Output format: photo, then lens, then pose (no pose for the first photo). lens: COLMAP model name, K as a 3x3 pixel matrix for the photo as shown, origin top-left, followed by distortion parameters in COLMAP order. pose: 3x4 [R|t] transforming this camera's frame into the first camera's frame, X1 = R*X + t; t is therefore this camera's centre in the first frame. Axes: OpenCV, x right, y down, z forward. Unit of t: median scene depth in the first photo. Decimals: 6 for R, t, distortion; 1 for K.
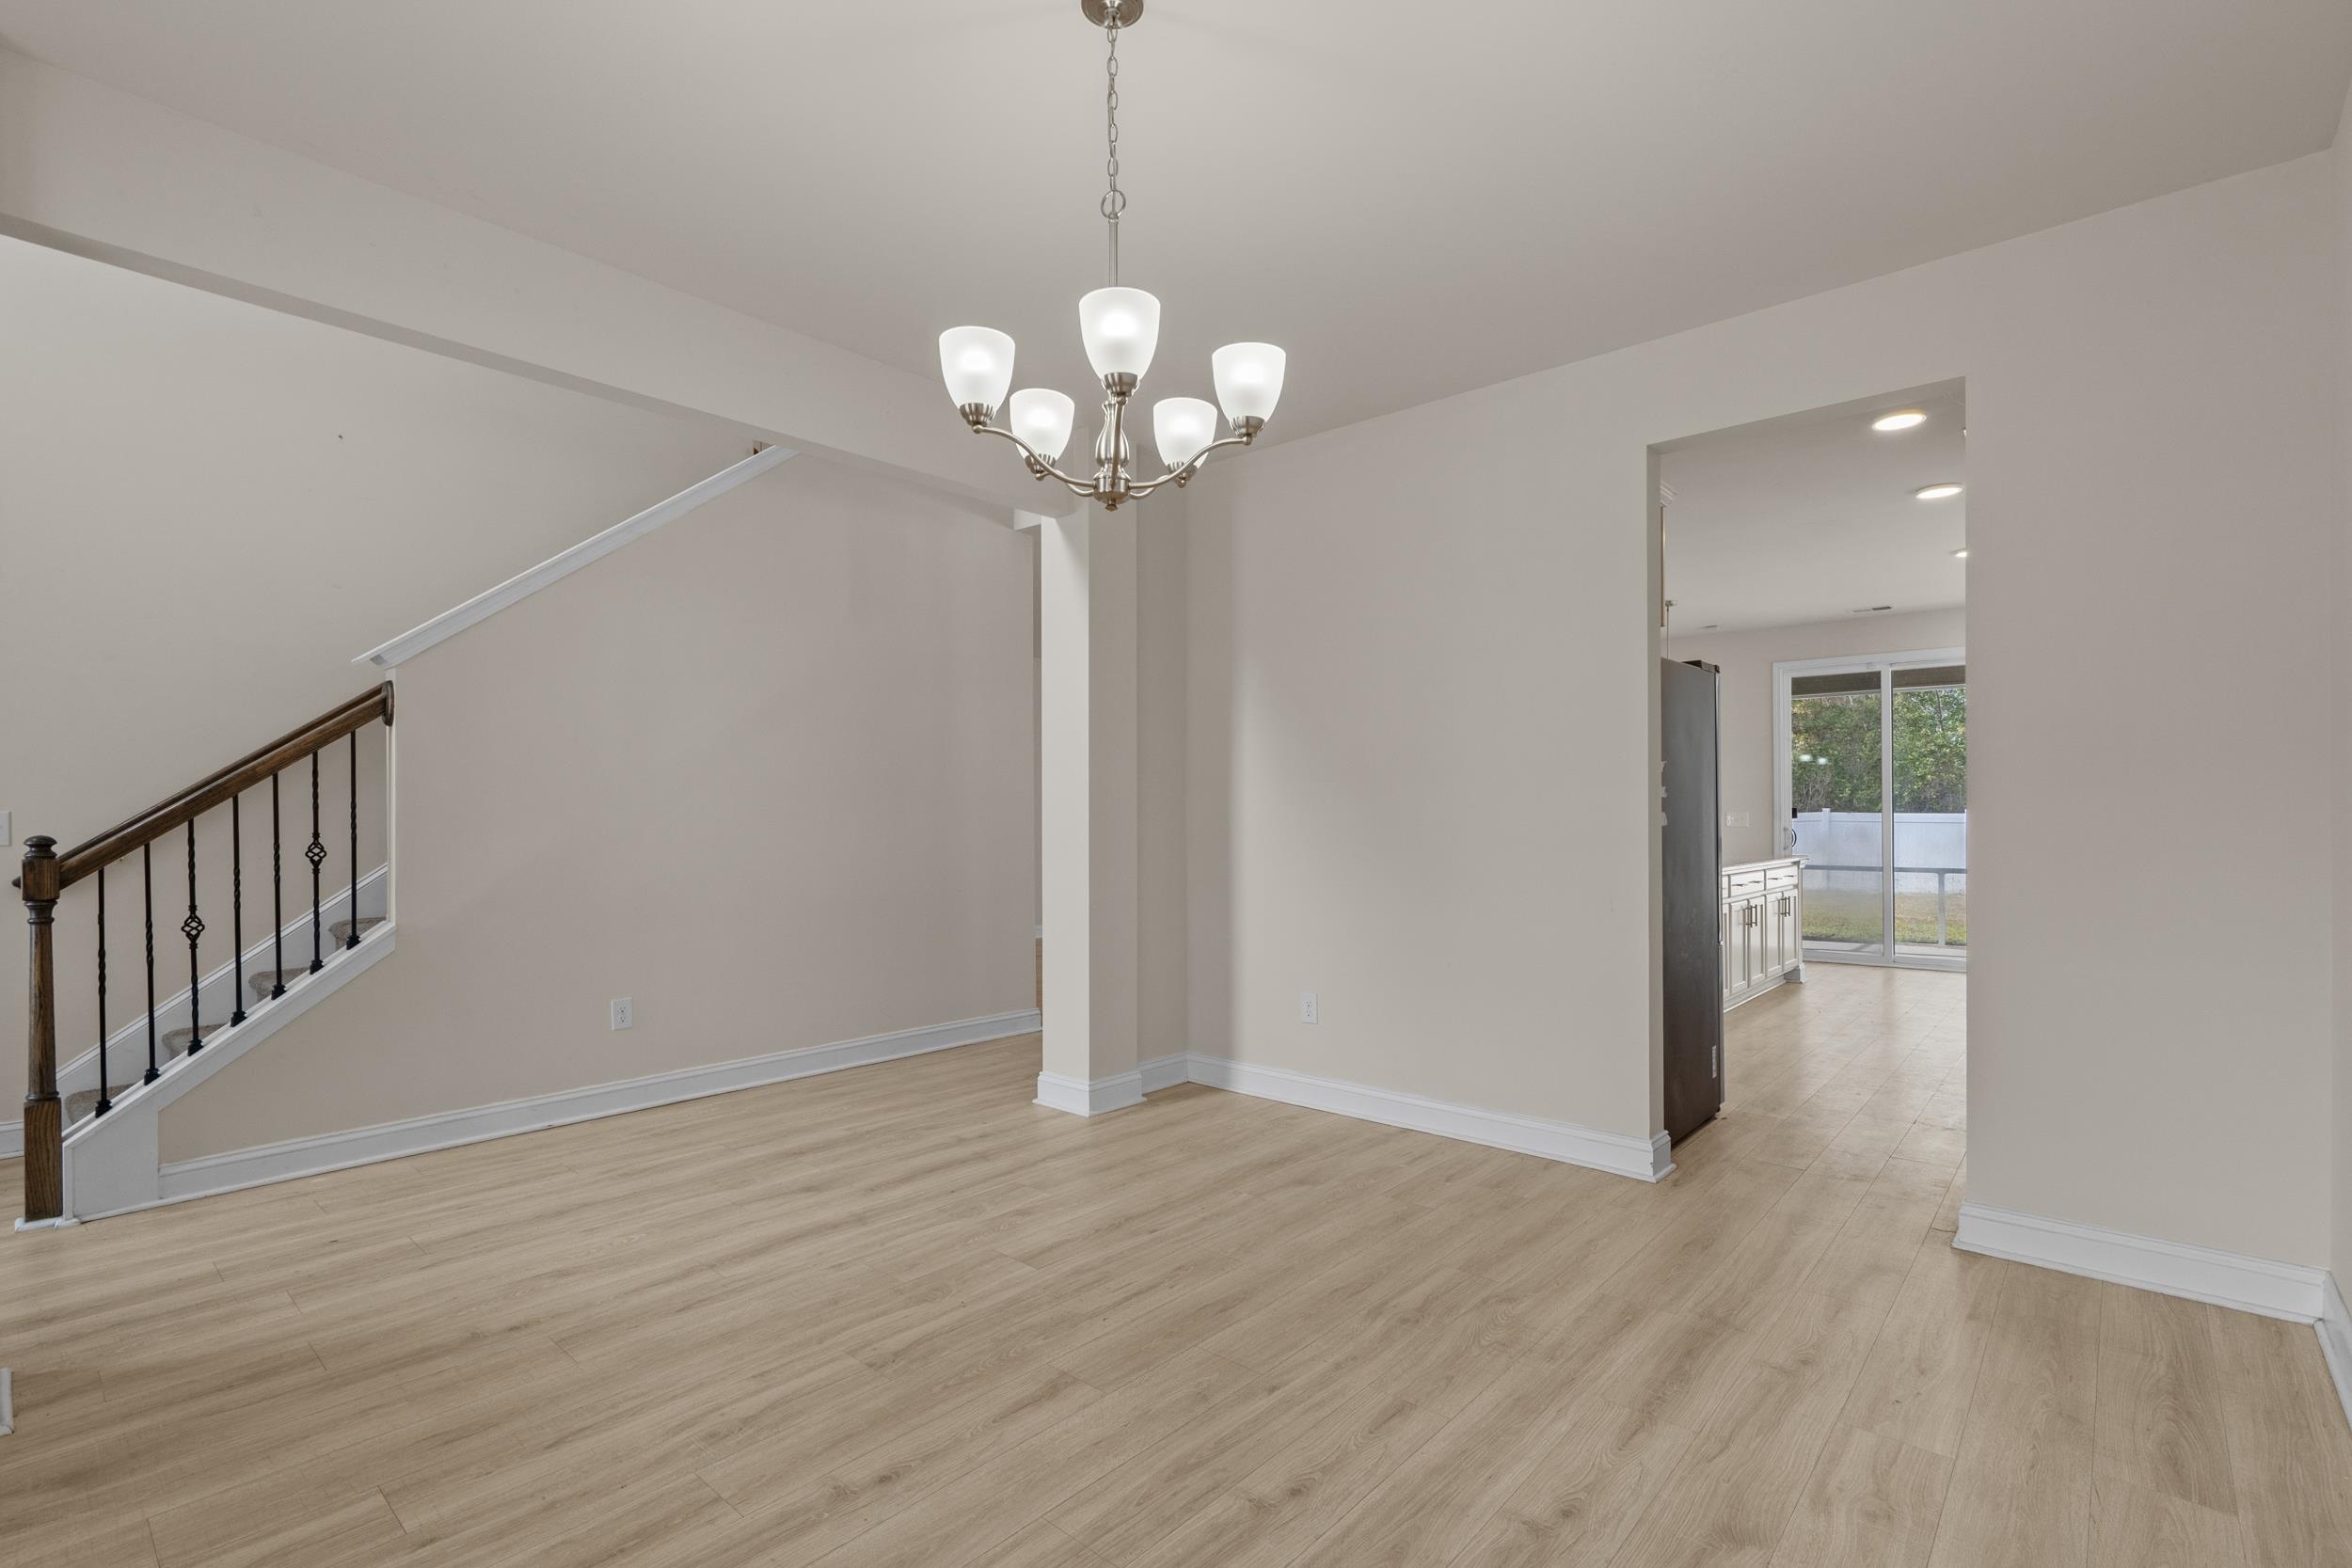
lens RADIAL K [[1051.6, 0, 1213.2], [0, 1051.6, 825.2], [0, 0, 1]] dist [-0.001603, -0.000032]
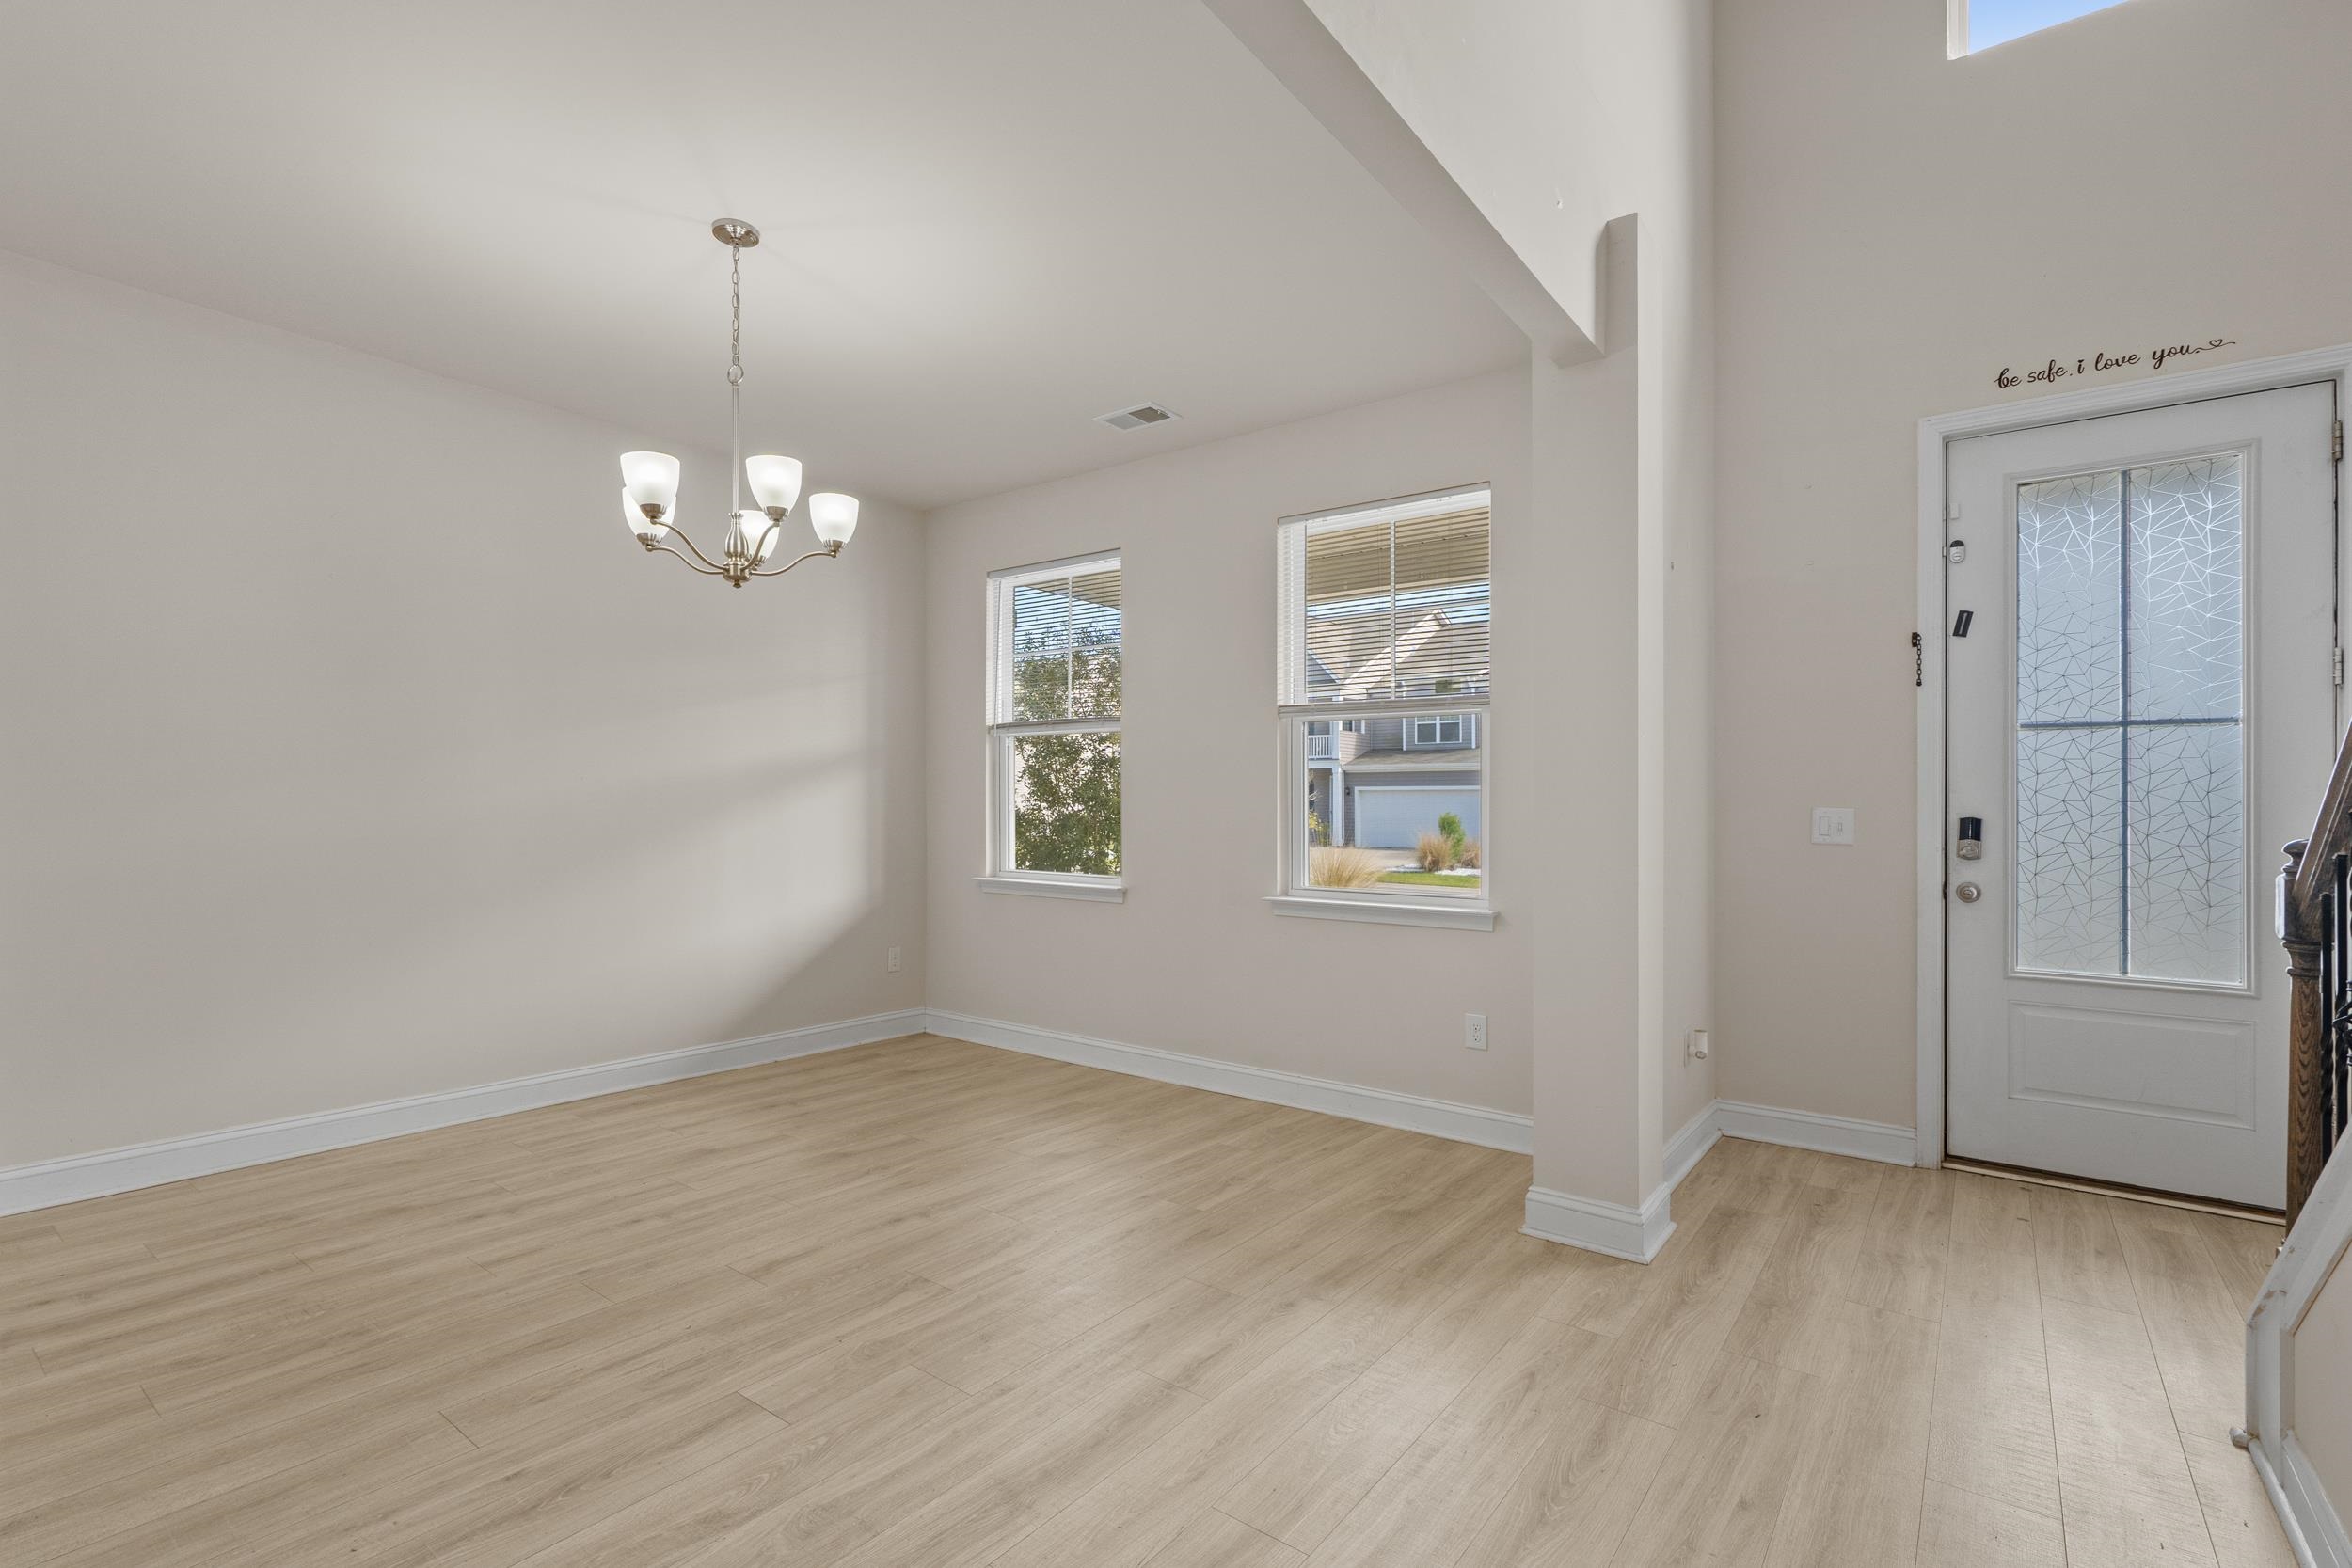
lens RADIAL K [[1079.7, 0, 1159.6], [0, 1079.7, 817.3], [0, 0, 1]] dist [-0.007581, 0.000839]
pose [[-0.999677, -0.007166, -0.024398, -0.530732], [-0.007525, 0.999864, 0.014685, -0.002537], [0.024289, 0.014864, -0.999594, 2.098450]]
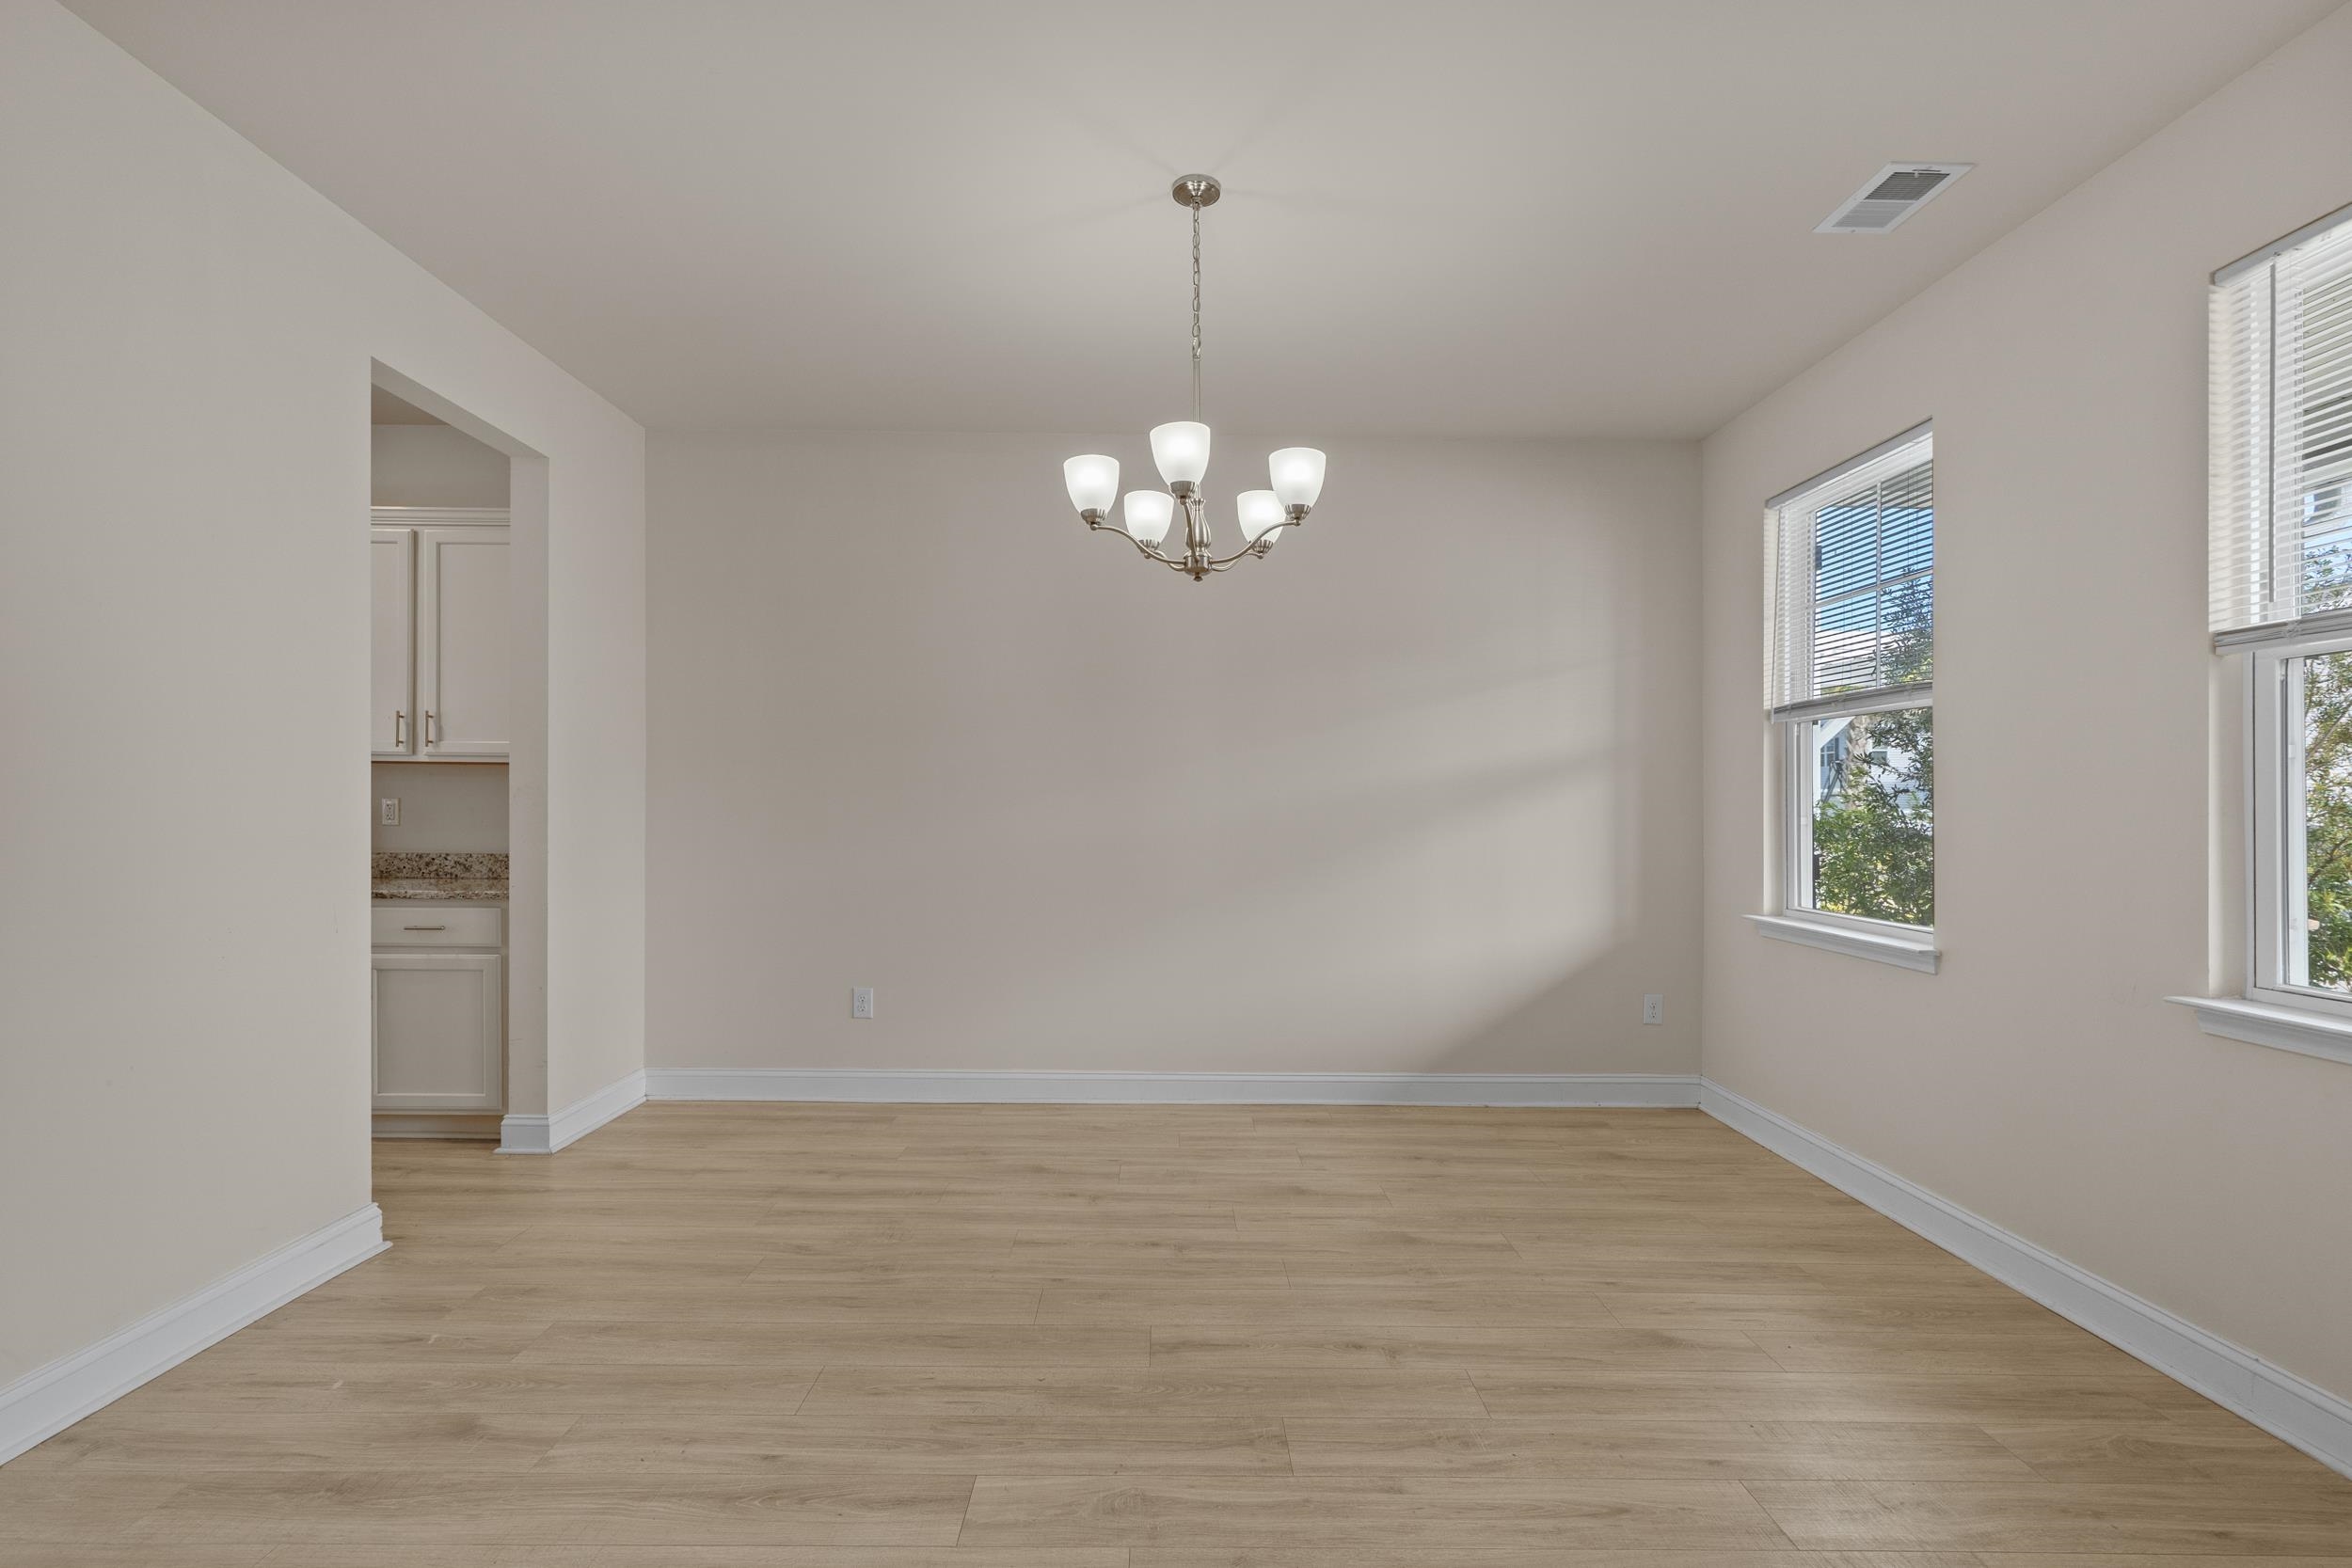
lens RADIAL K [[1079.7, 0, 1159.6], [0, 1079.7, 817.3], [0, 0, 1]] dist [-0.007581, 0.000839]
pose [[-0.635429, -0.011416, 0.772075, -0.915013], [-0.001589, 0.999908, 0.013478, -0.013422], [-0.772157, 0.007337, -0.635389, 1.595536]]
